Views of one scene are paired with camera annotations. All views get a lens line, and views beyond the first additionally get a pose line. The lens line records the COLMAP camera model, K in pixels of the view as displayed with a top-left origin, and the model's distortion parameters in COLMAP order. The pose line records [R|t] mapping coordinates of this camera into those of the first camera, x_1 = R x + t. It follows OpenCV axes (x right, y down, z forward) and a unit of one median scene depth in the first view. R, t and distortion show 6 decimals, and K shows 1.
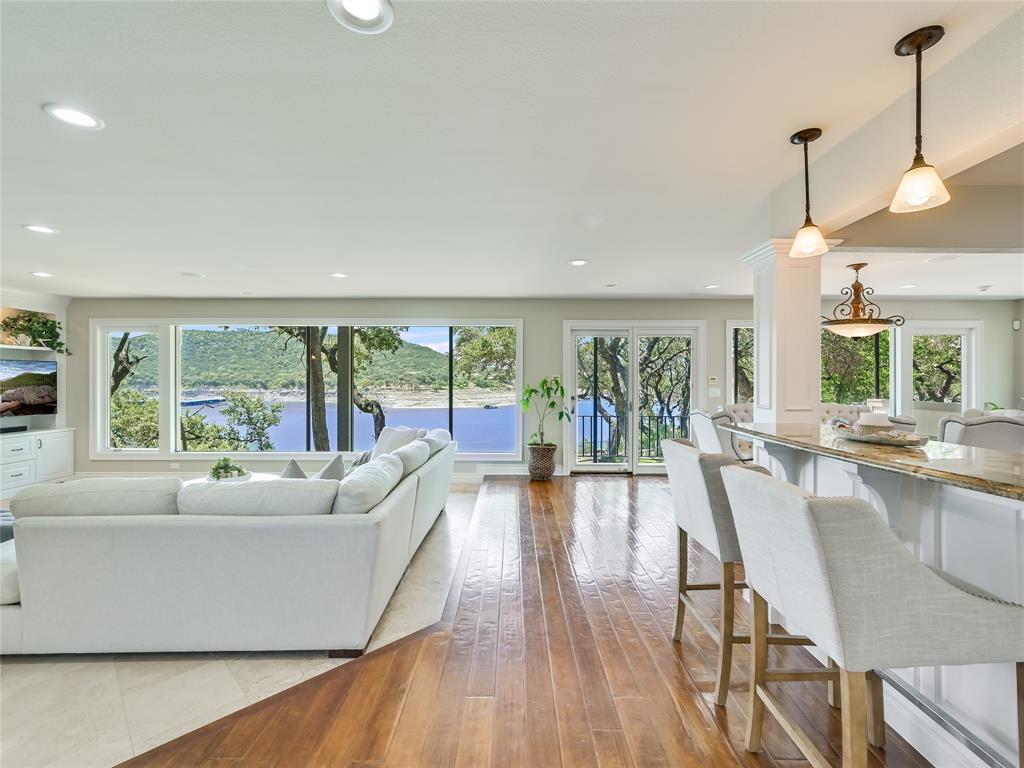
lens RADIAL K [[472.4, 0, 513.5], [0, 472.4, 381.2], [0, 0, 1]] dist [0.005489, 0.000913]
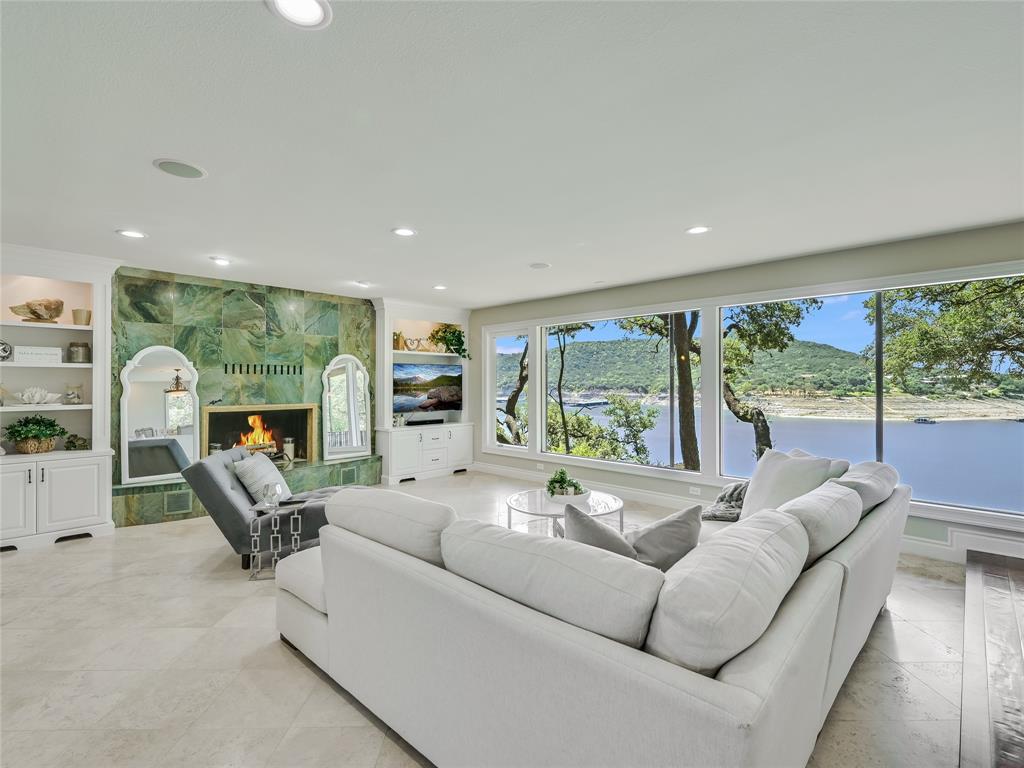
lens RADIAL K [[498.0, 0, 507.3], [0, 498.0, 378.7], [0, 0, 1]] dist [-0.004834, 0.005931]
pose [[0.731132, -0.007748, -0.682192, -0.048981], [-0.001662, 0.999912, -0.013138, 0.007376], [0.682234, 0.010739, 0.731055, 0.183820]]
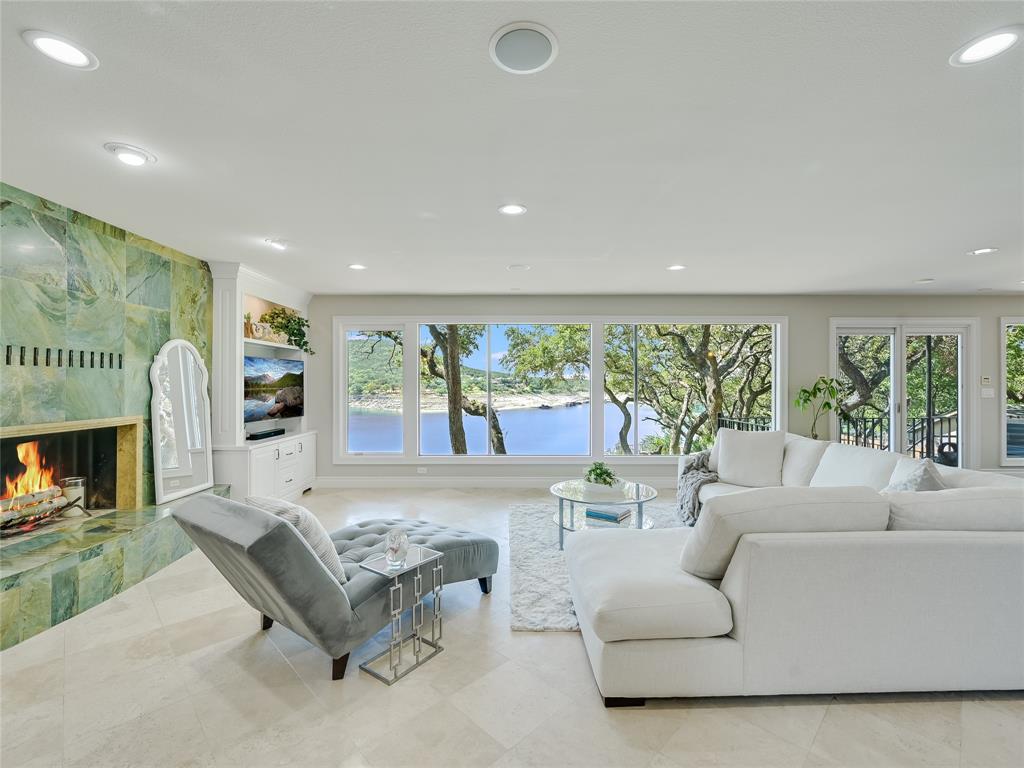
lens RADIAL K [[472.4, 0, 521.8], [0, 472.4, 383.9], [0, 0, 1]] dist [0.005489, 0.000913]
pose [[0.999900, -0.000376, 0.014121, -0.535822], [0.000411, 0.999997, -0.002500, 0.006784], [-0.014120, 0.002505, 0.999897, 0.053807]]
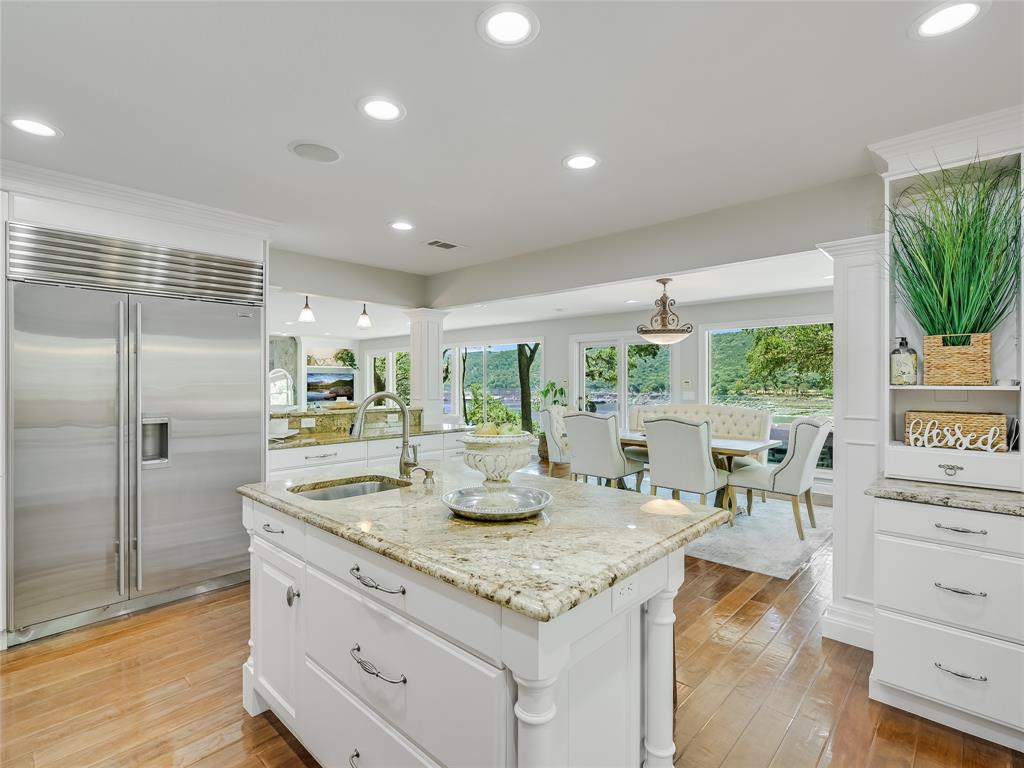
lens RADIAL K [[498.0, 0, 498.1], [0, 498.0, 378.4], [0, 0, 1]] dist [-0.004834, 0.005931]
pose [[0.724277, -0.005204, -0.689489, 0.853215], [-0.003420, 0.999932, -0.011140, -0.001803], [0.689501, 0.010426, 0.724210, -0.060914]]
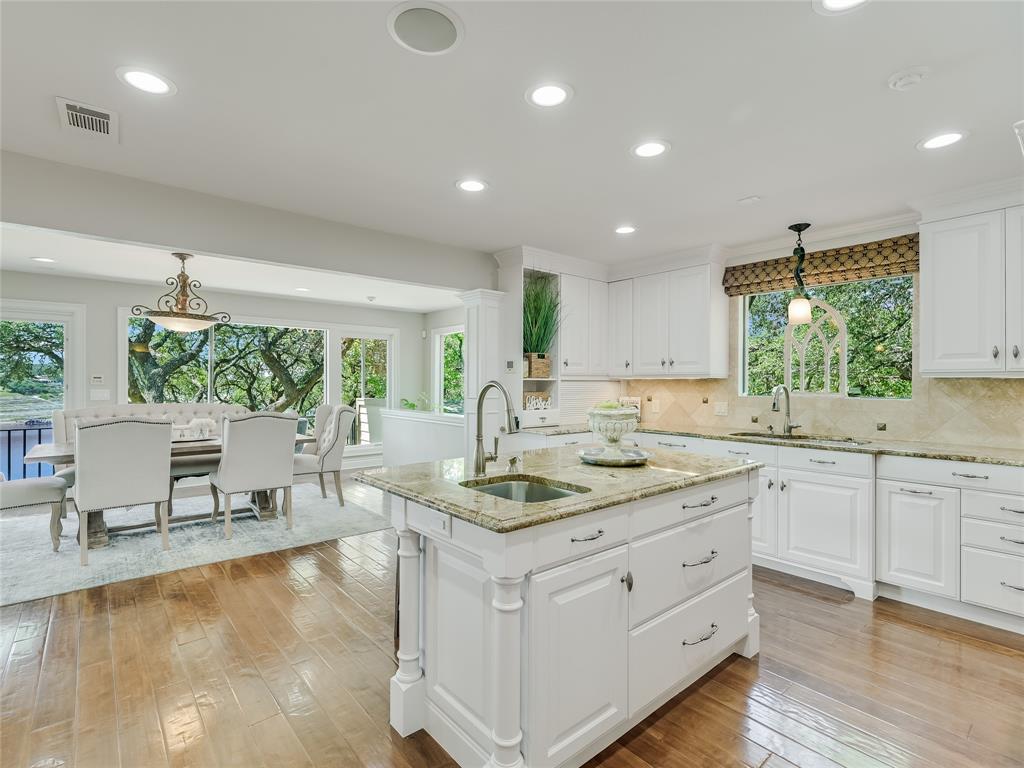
lens RADIAL K [[498.0, 0, 518.6], [0, 498.0, 382.2], [0, 0, 1]] dist [-0.004834, 0.005931]
pose [[0.757111, -0.001427, 0.653285, 0.405984], [0.003504, 0.999992, -0.001878, 0.004837], [-0.653277, 0.003711, 0.757110, -0.103978]]
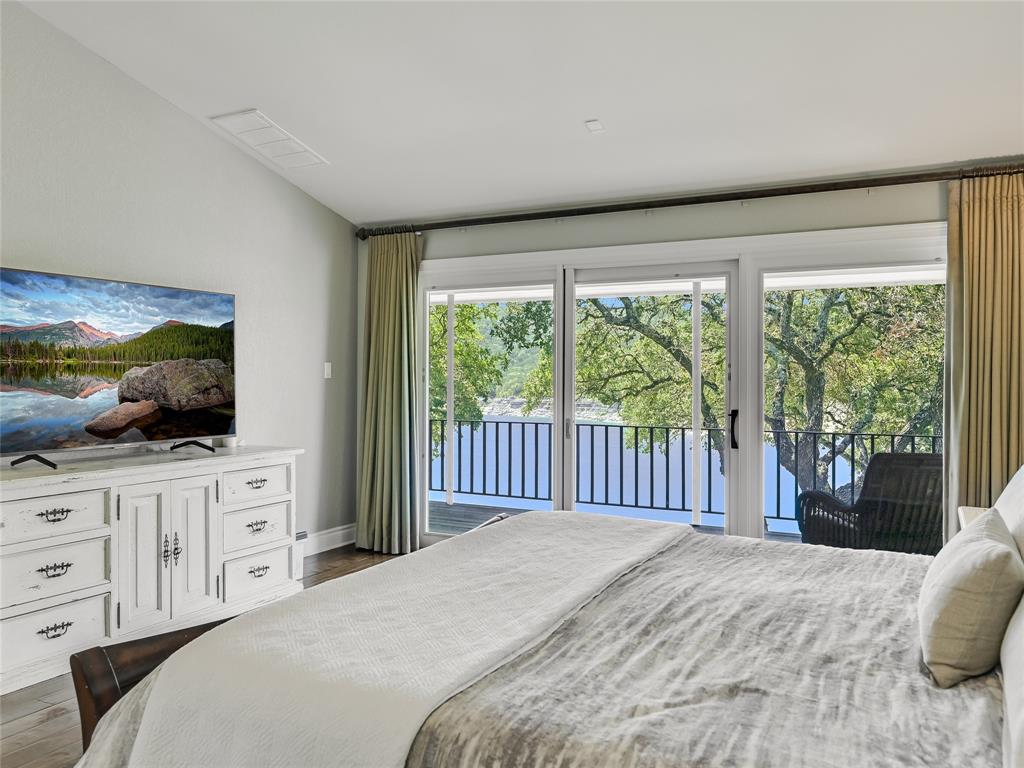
lens RADIAL K [[849.0, 0, 513.6], [0, 849.0, 382.2], [0, 0, 1]] dist [-0.018817, 0.005692]
pose [[0.899299, -0.010470, -0.437210, -0.478729], [0.010412, 0.999943, -0.002529, 0.030094], [0.437211, -0.002278, 0.899356, 0.502401]]
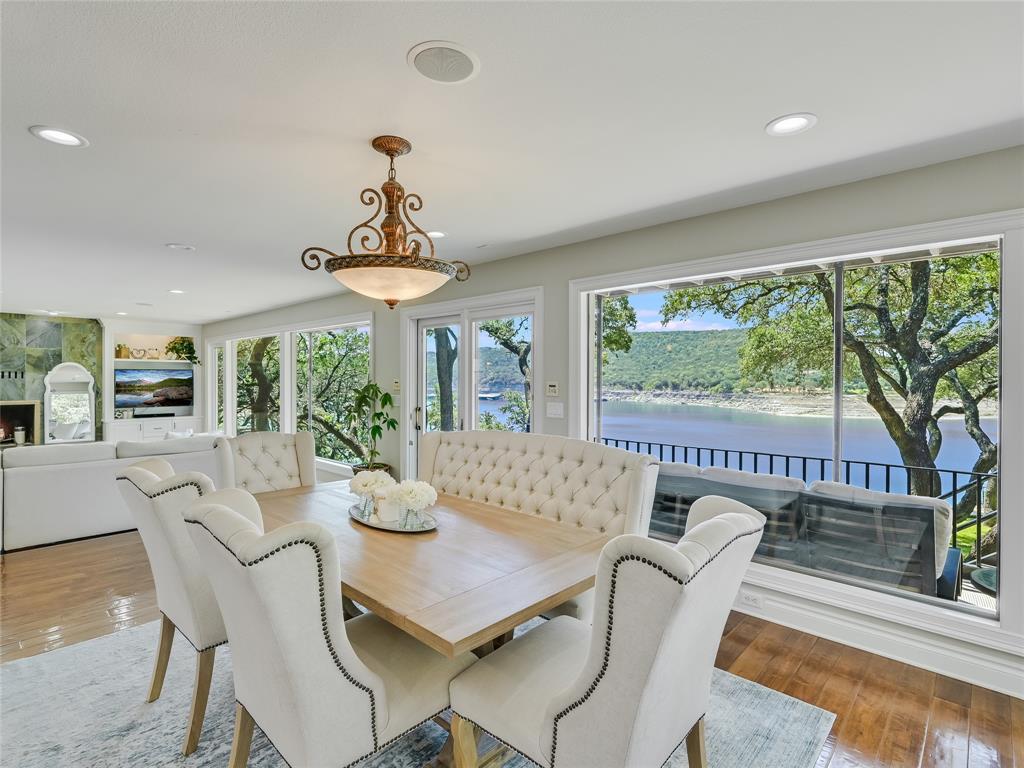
lens RADIAL K [[516.3, 0, 502.3], [0, 516.3, 378.2], [0, 0, 1]] dist [-0.007175, 0.000598]
pose [[0.731609, -0.000250, -0.681725, 0.785495], [-0.005188, 0.999969, -0.005934, -0.011725], [0.681705, 0.007879, 0.731585, 0.491623]]
